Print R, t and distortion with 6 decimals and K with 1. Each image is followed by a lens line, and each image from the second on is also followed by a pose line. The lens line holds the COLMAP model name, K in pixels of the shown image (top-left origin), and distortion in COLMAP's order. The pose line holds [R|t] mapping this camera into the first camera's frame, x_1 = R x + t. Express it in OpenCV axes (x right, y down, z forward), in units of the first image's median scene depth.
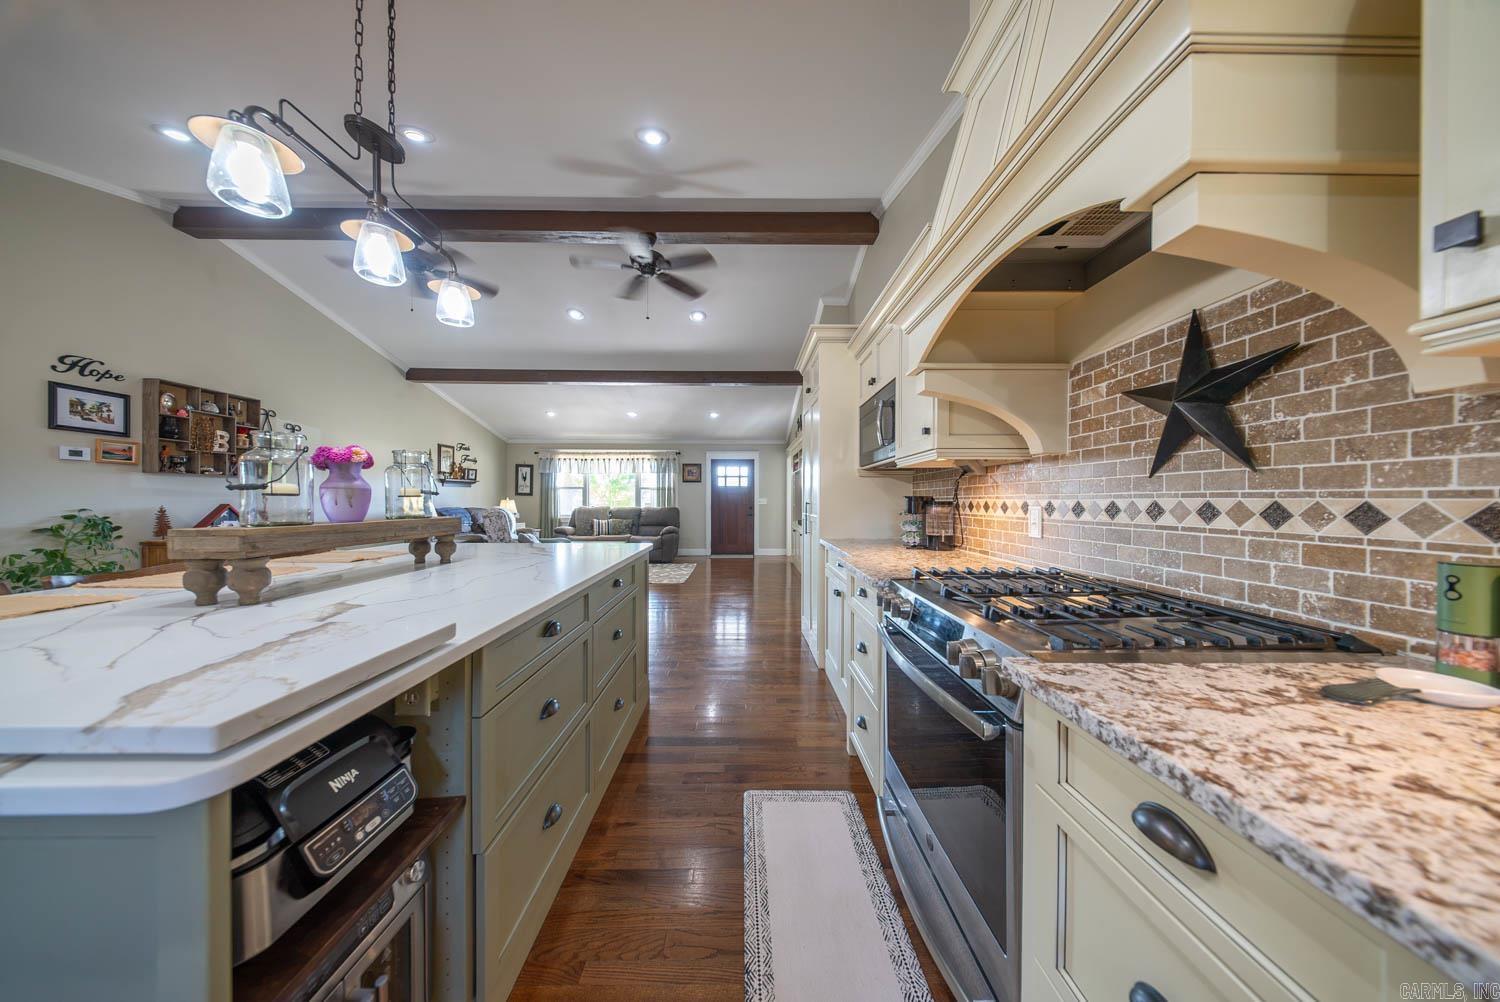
lens RADIAL K [[443.6, 0, 751.7], [0, 443.6, 504.4], [0, 0, 1]] dist [0.001259, -0.001046]
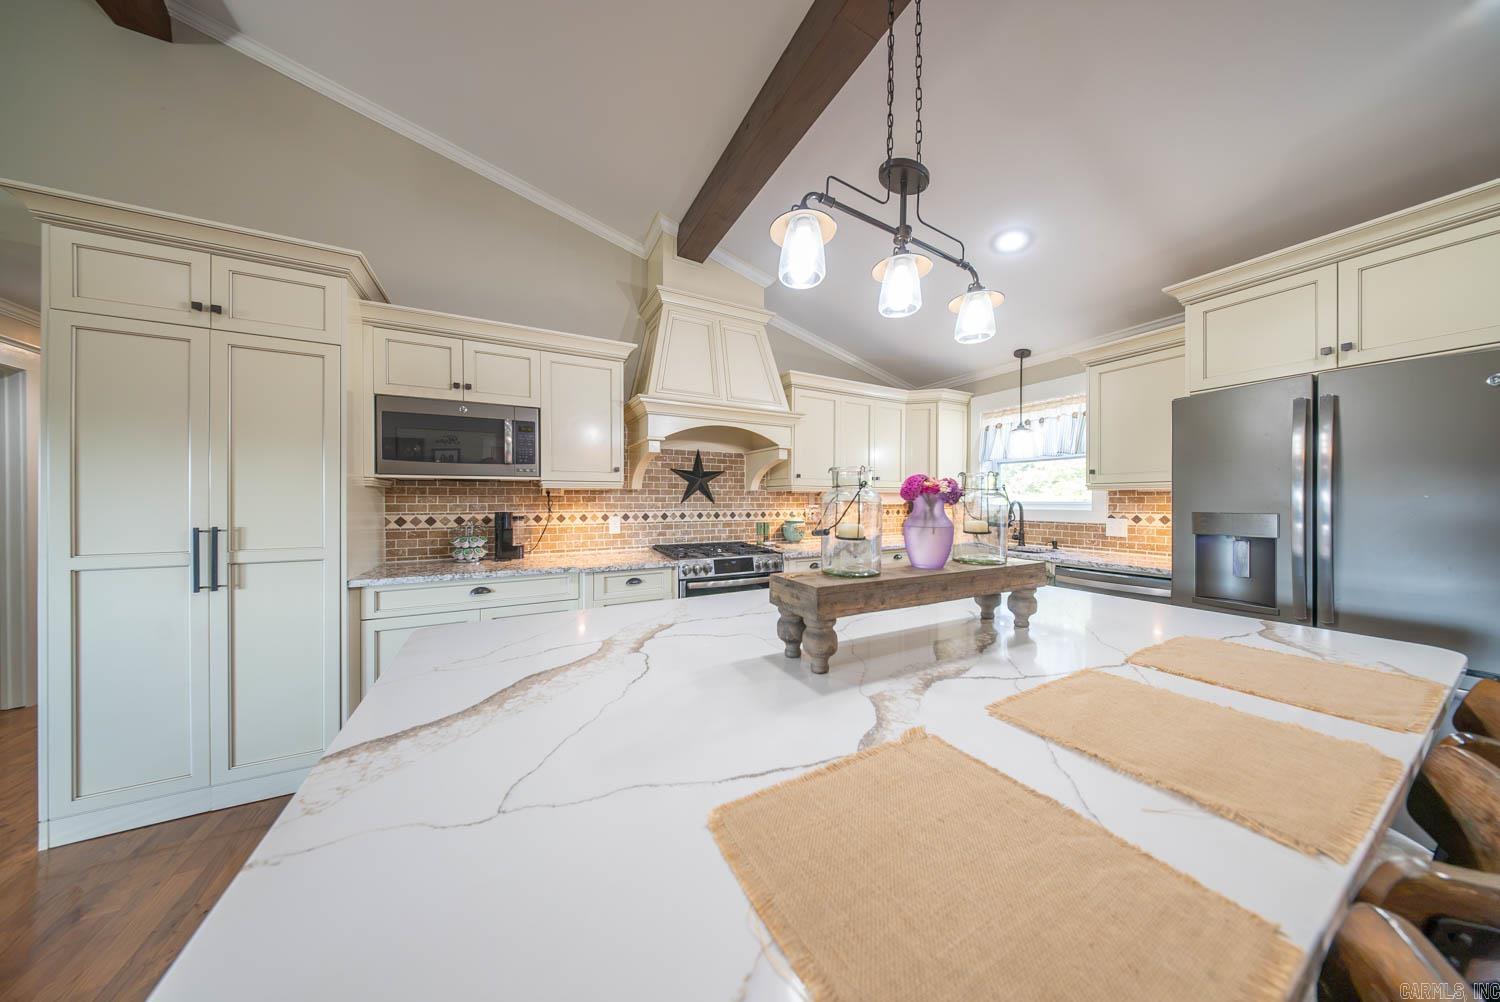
lens RADIAL K [[443.6, 0, 750.7], [0, 443.6, 503.0], [0, 0, 1]] dist [0.001259, -0.001046]
pose [[-0.458762, -0.012636, 0.888469, -0.534558], [0.004704, 0.999850, 0.016649, -0.033890], [-0.888547, 0.011817, -0.458634, 0.591554]]
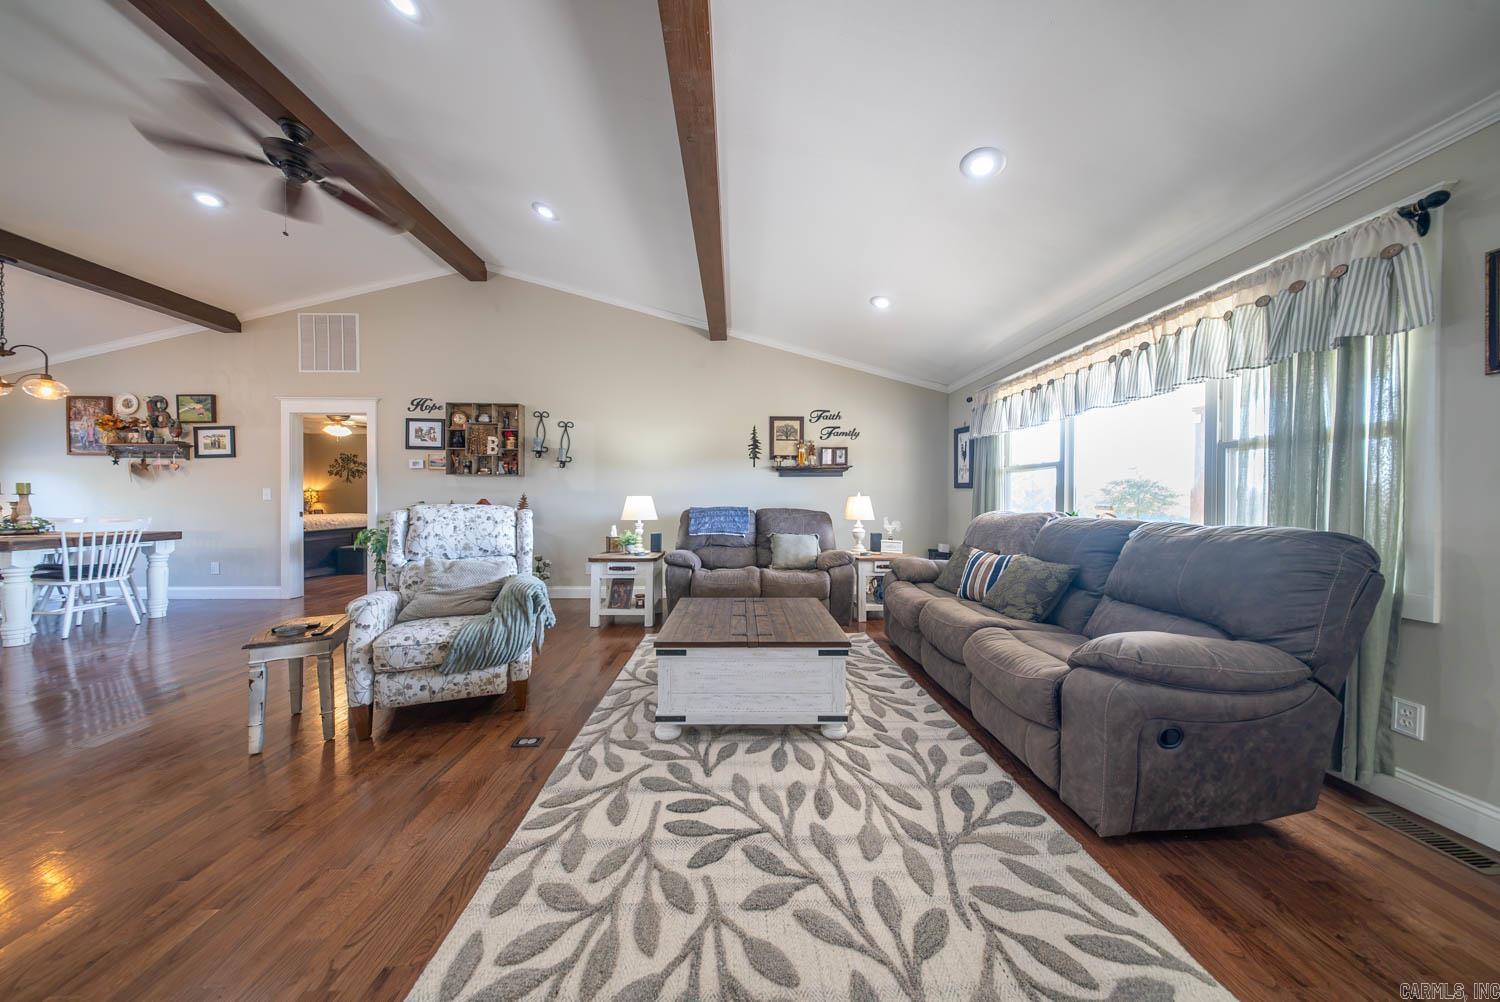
lens RADIAL K [[443.6, 0, 751.5], [0, 443.6, 503.9], [0, 0, 1]] dist [0.001259, -0.001046]
pose [[0.021650, 0.006826, -0.999742, -0.012463], [-0.012823, 0.999896, 0.006549, -0.004893], [0.999683, 0.012677, 0.021735, 1.707427]]
